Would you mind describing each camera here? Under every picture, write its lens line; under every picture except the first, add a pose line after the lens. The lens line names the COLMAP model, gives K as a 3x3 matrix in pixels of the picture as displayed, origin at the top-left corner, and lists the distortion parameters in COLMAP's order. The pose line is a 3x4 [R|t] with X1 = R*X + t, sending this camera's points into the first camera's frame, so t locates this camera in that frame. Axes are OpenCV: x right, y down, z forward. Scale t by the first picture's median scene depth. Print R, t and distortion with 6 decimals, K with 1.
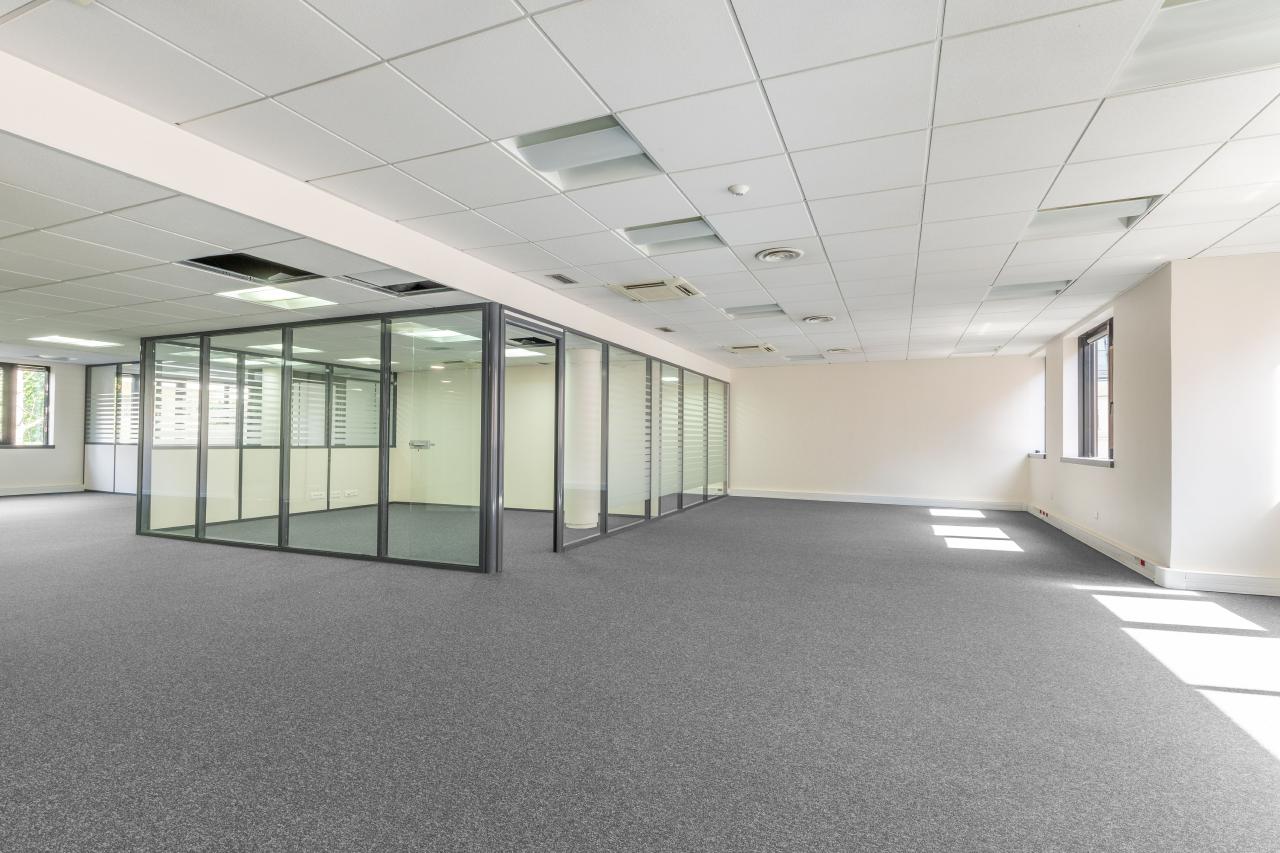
lens RADIAL K [[582.8, 0, 640.7], [0, 582.8, 430.7], [0, 0, 1]] dist [0.003076, 0.000136]
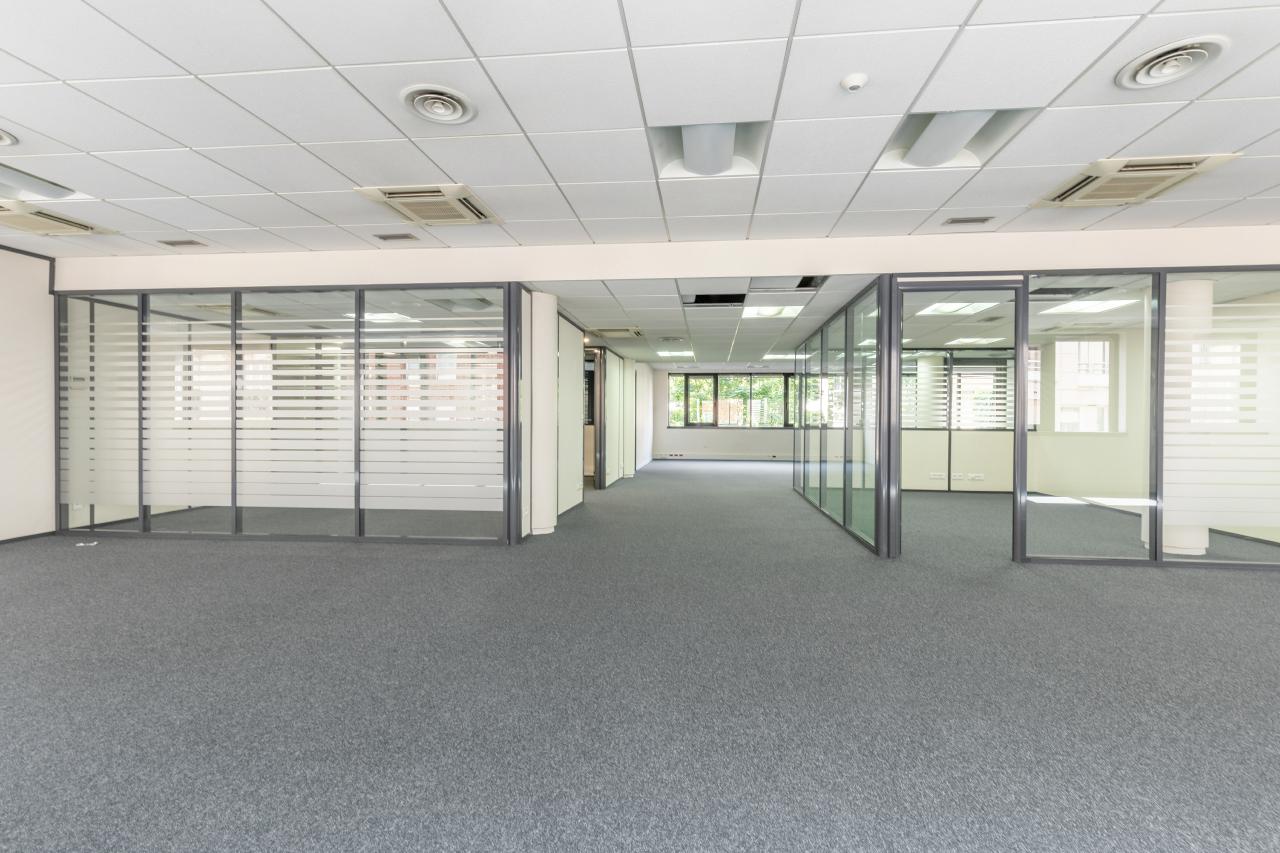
lens RADIAL K [[594.7, 0, 651.9], [0, 594.7, 427.2], [0, 0, 1]] dist [0.003506, 0.000493]
pose [[0.289204, 0.001984, -0.957265, 0.483474], [0.013045, 0.999897, 0.006014, 0.016490], [0.957179, -0.014227, 0.289148, 0.297963]]
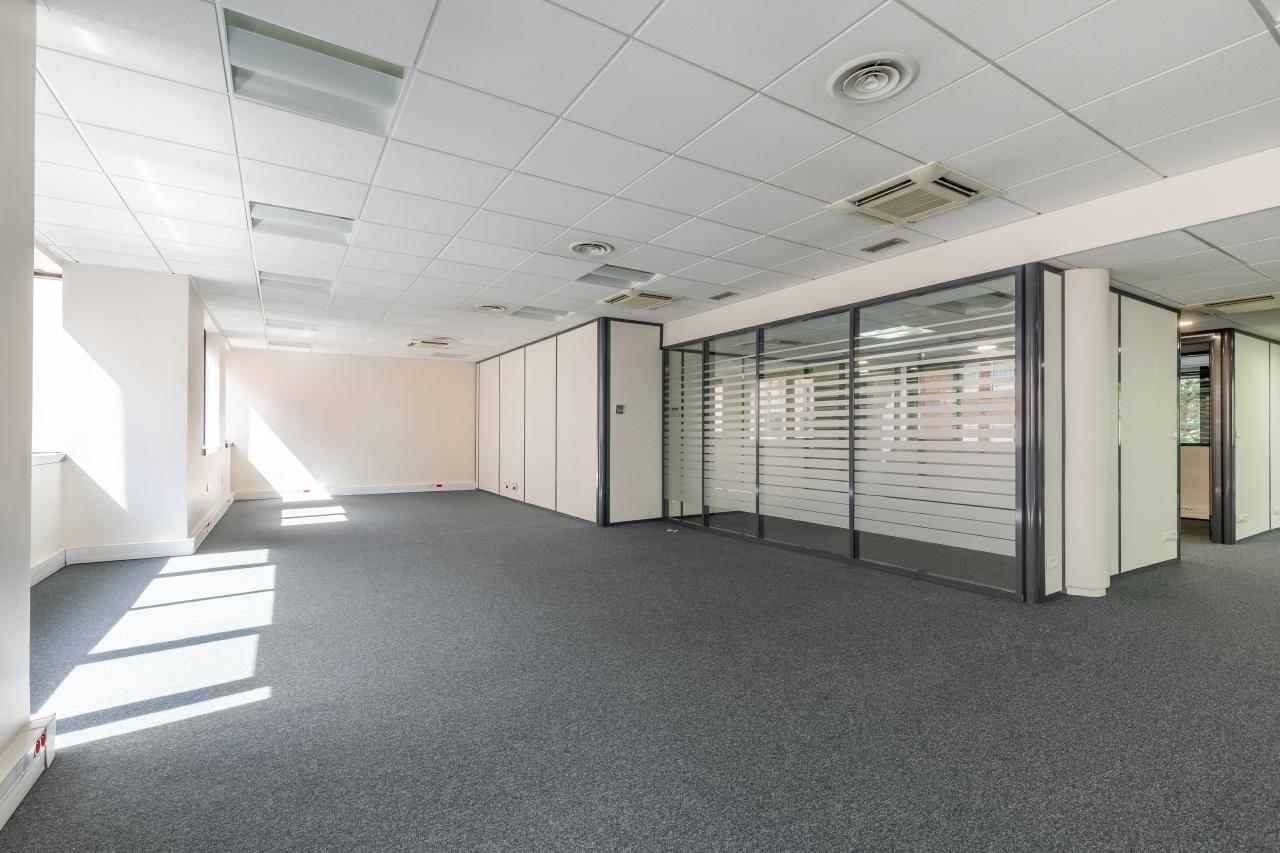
lens RADIAL K [[582.8, 0, 640.7], [0, 582.8, 430.7], [0, 0, 1]] dist [0.003076, 0.000136]
pose [[-0.584937, -0.015308, -0.810934, 0.389233], [0.004580, 0.999744, -0.022176, 0.009548], [0.811066, -0.016686, -0.584717, 0.382635]]
